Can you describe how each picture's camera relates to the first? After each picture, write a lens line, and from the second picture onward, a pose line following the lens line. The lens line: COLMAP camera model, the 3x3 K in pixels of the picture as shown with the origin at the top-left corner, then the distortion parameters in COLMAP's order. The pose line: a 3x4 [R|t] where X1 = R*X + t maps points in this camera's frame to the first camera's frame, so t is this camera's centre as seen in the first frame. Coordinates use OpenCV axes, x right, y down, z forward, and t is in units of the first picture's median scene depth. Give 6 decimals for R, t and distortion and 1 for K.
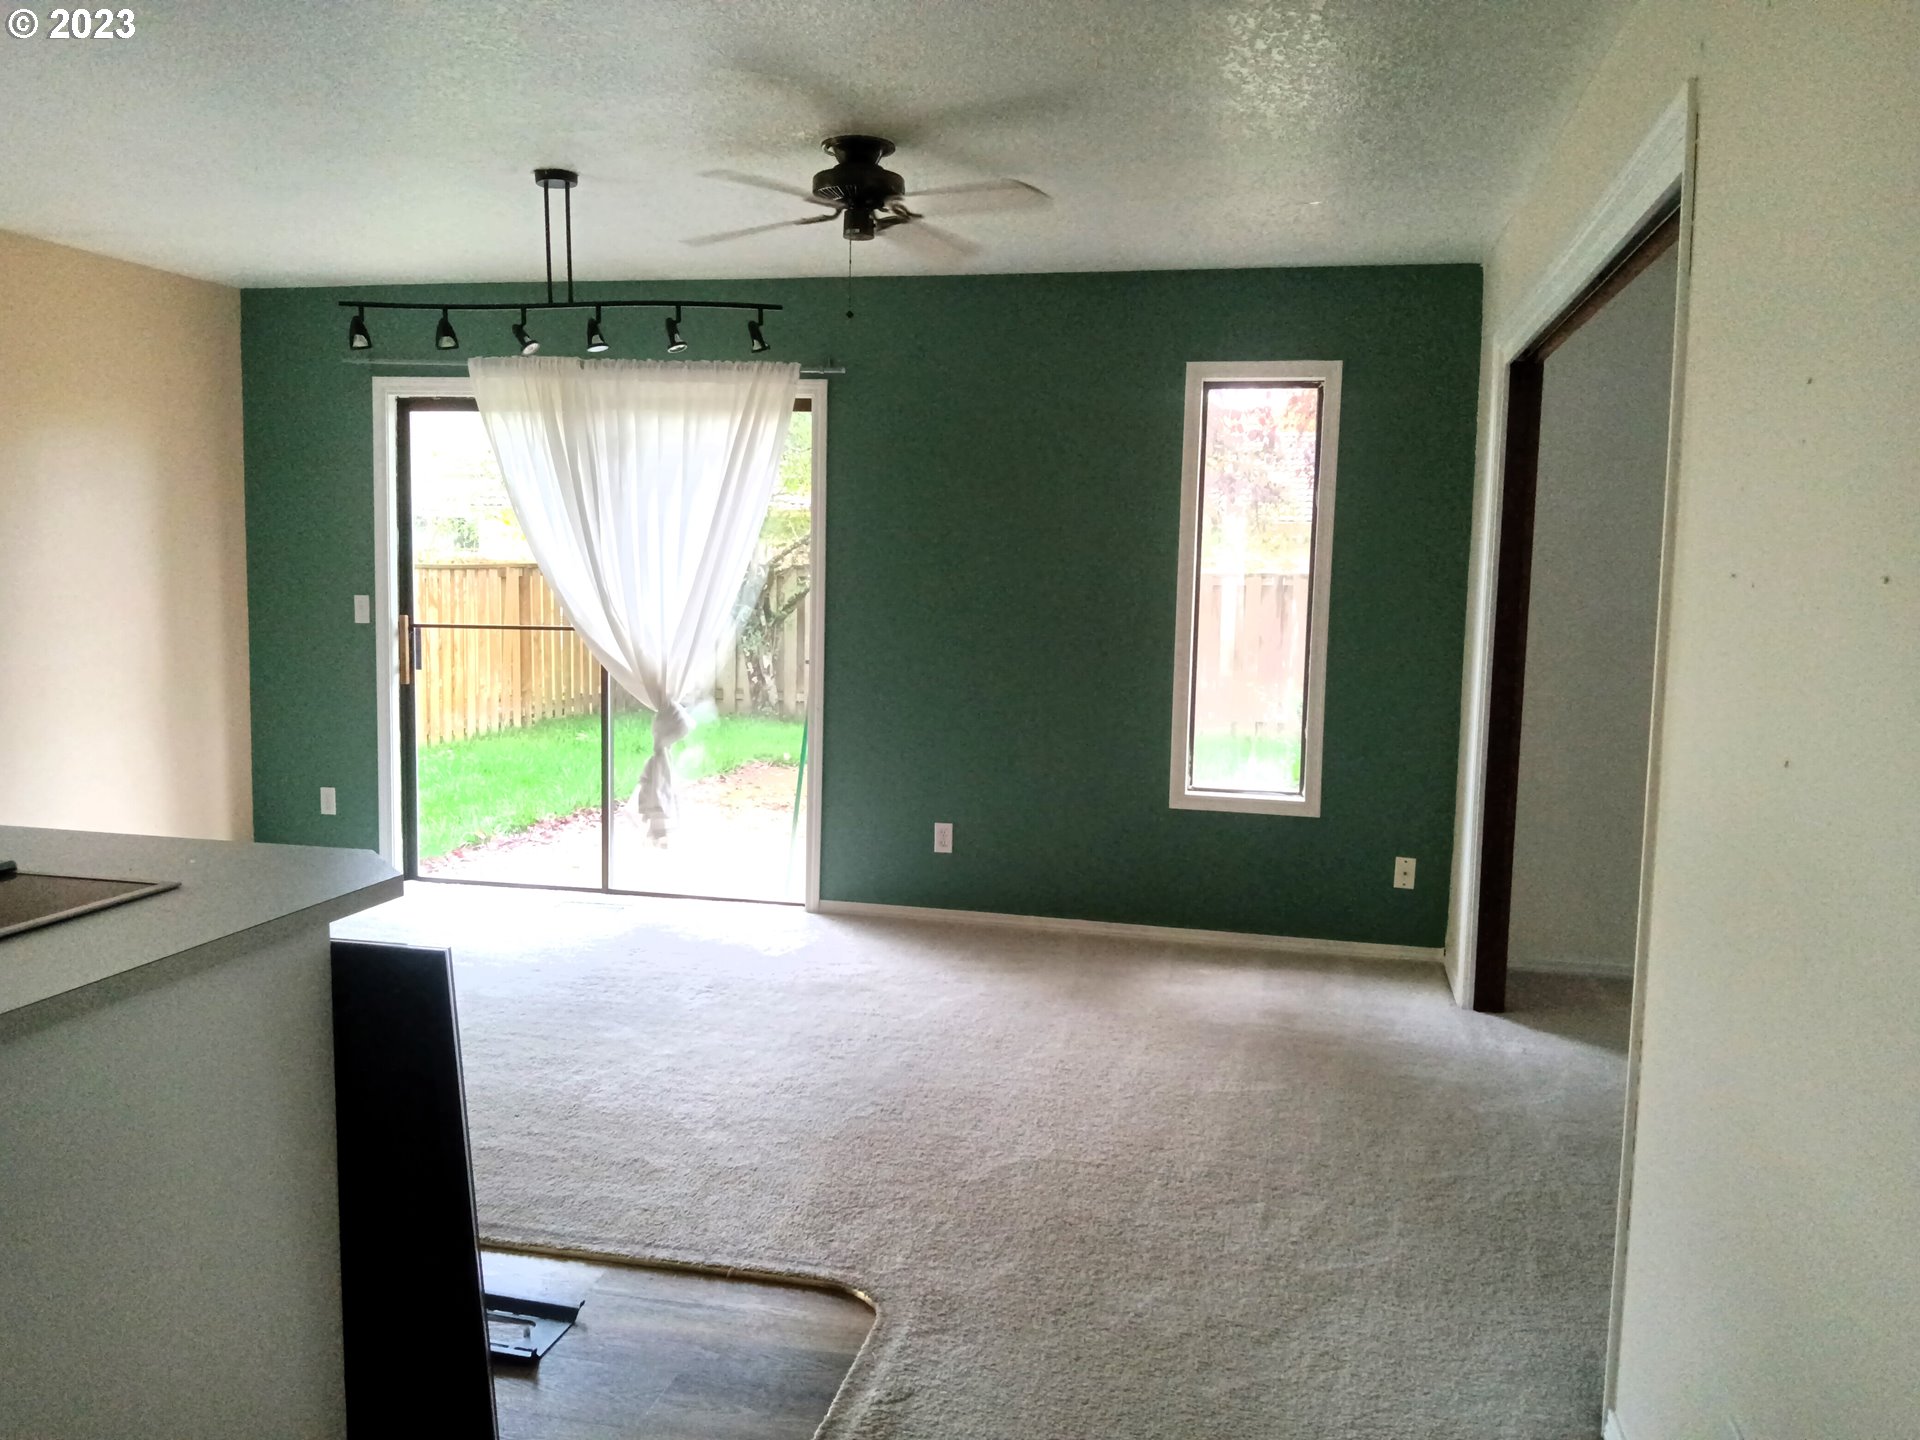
lens RADIAL K [[1551.3, 0, 974.9], [0, 1551.3, 682.7], [0, 0, 1]] dist [0.044435, -0.050103]
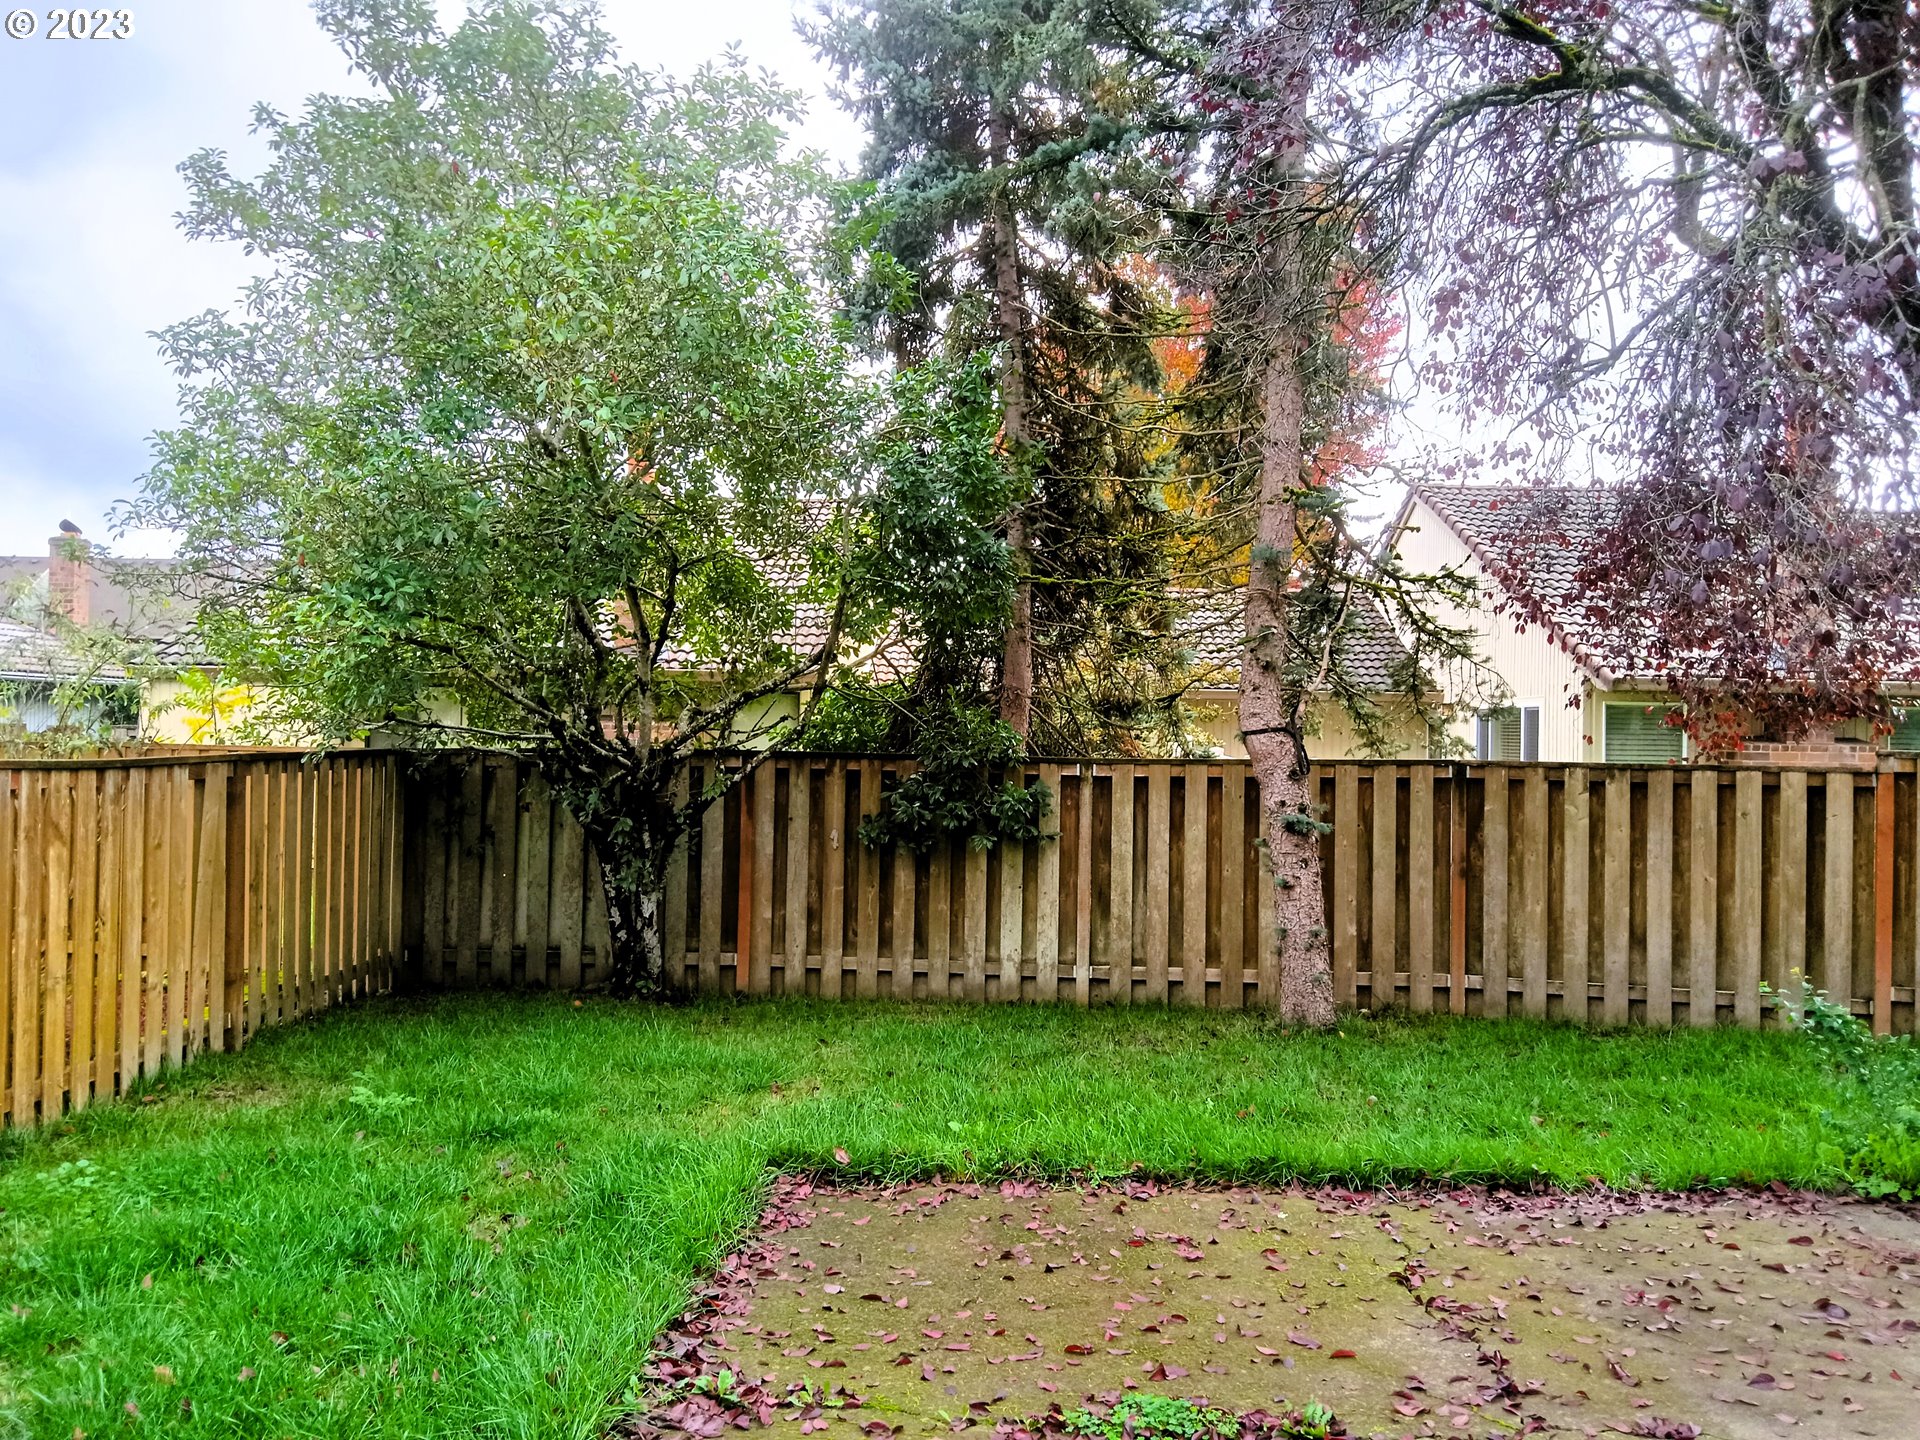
lens RADIAL K [[1551.3, 0, 974.9], [0, 1551.3, 717.1], [0, 0, 1]] dist [0.044435, -0.050103]
pose [[0.980829, -0.001914, 0.194861, -0.144672], [0.019320, 0.995980, -0.087463, -0.037010], [-0.193910, 0.089551, 0.976923, 0.413931]]
